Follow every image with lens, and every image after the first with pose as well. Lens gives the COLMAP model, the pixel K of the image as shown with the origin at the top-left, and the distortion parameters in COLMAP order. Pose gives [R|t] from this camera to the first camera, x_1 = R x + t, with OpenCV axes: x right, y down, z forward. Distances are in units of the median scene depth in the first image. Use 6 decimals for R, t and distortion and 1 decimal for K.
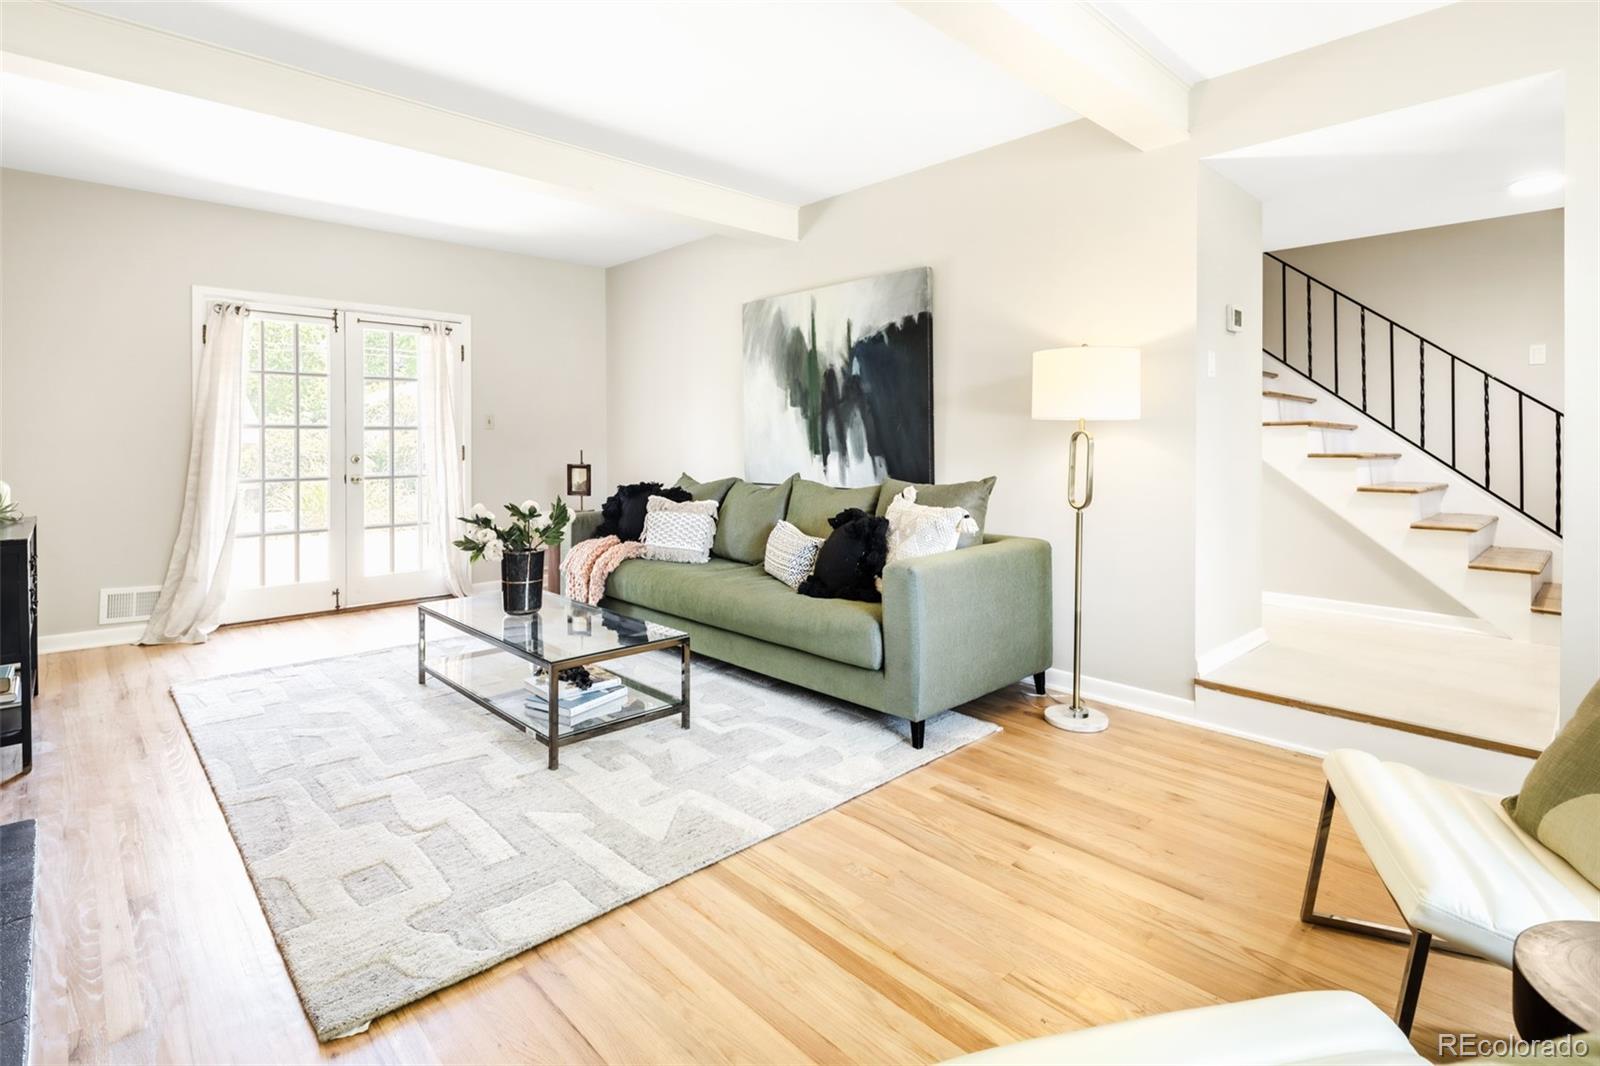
lens RADIAL K [[777.3, 0, 804.4], [0, 777.3, 450.2], [0, 0, 1]] dist [-0.000266, -0.000372]
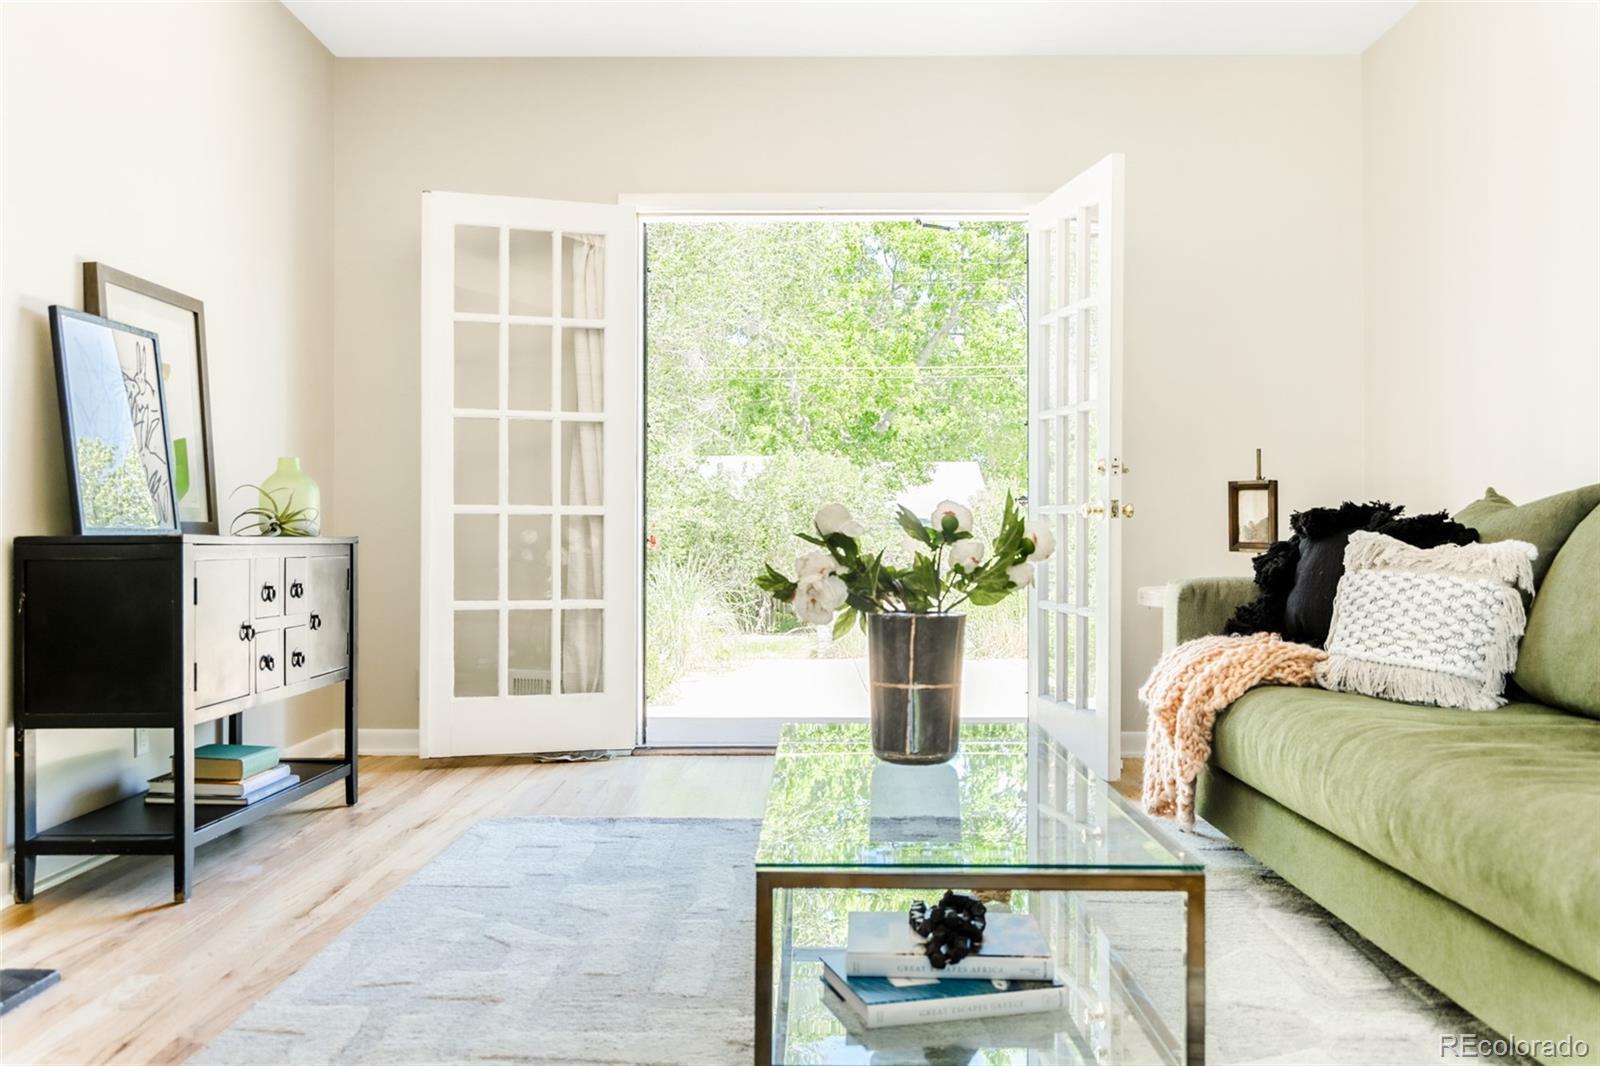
lens RADIAL K [[1393.4, 0, 800.0], [0, 1393.4, 533.0], [0, 0, 1]] dist [-0.004610, -0.002458]
pose [[0.719163, -0.000955, -0.694840, 0.094725], [-0.008208, 0.999918, -0.009869, 0.073450], [0.694793, 0.012801, 0.719096, 0.323699]]
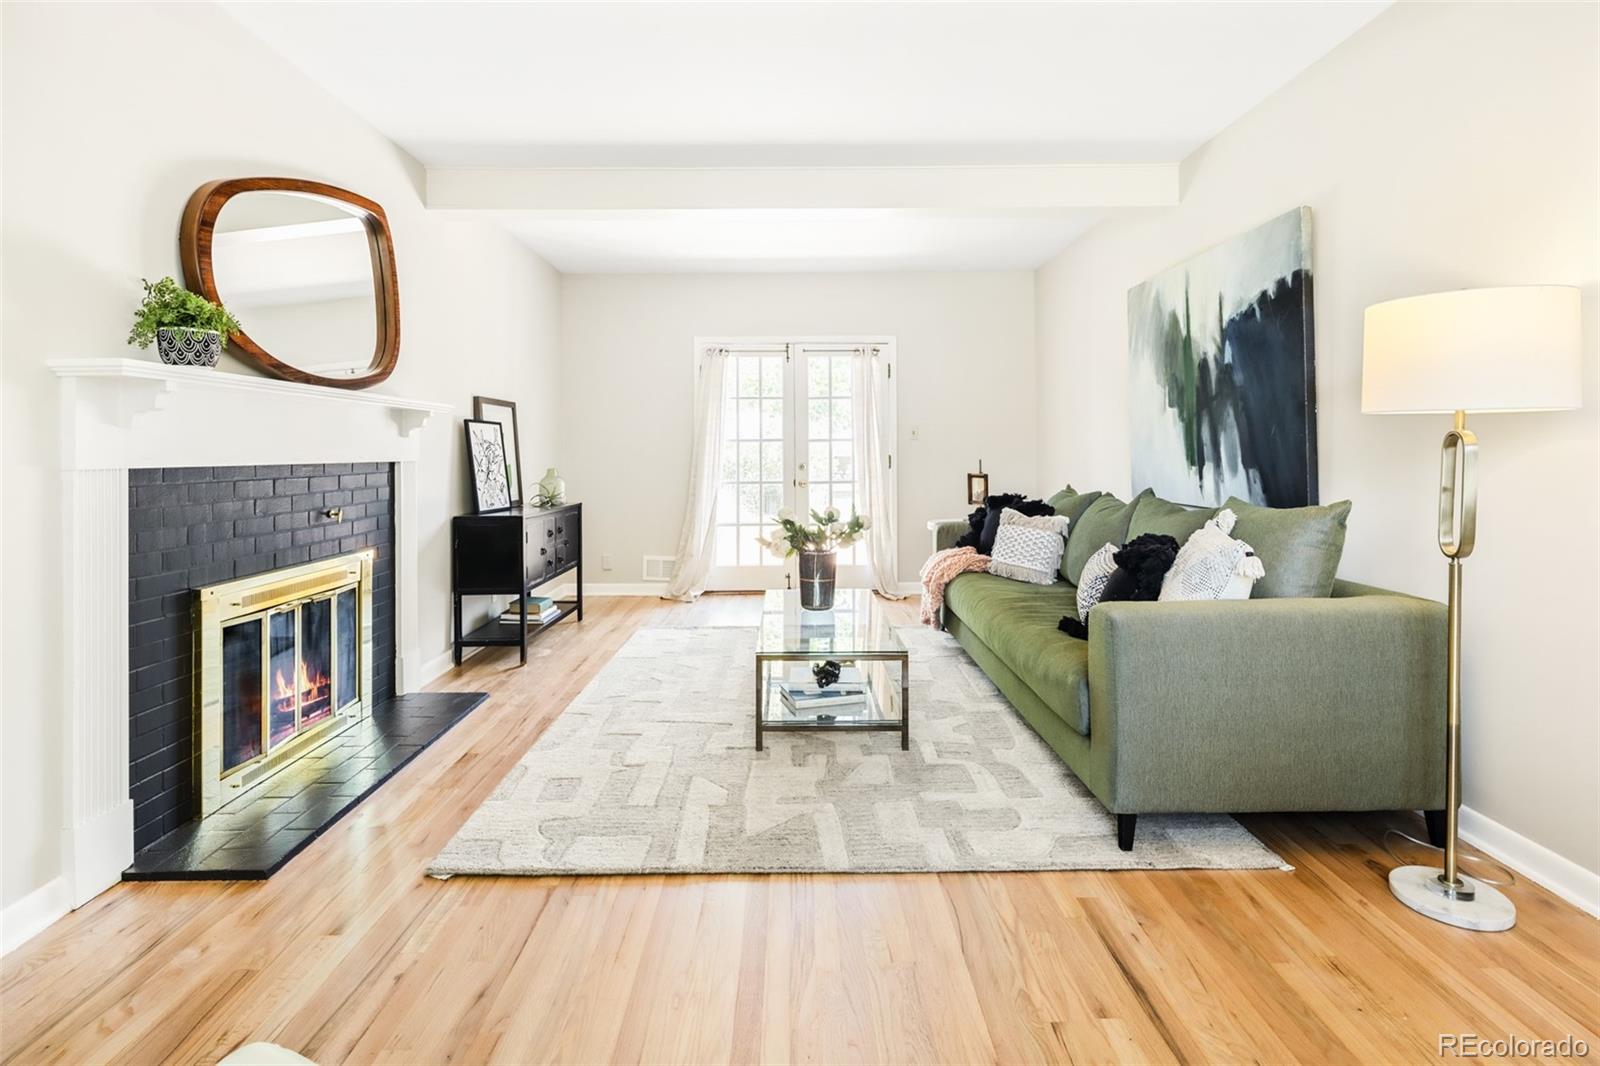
lens RADIAL K [[782.8, 0, 797.3], [0, 782.8, 453.7], [0, 0, 1]] dist [0.000625, -0.000654]
pose [[0.728866, -0.002152, -0.684653, 0.291443], [-0.002478, 0.999980, -0.005782, -0.001351], [0.684651, 0.005911, 0.728847, 0.140108]]
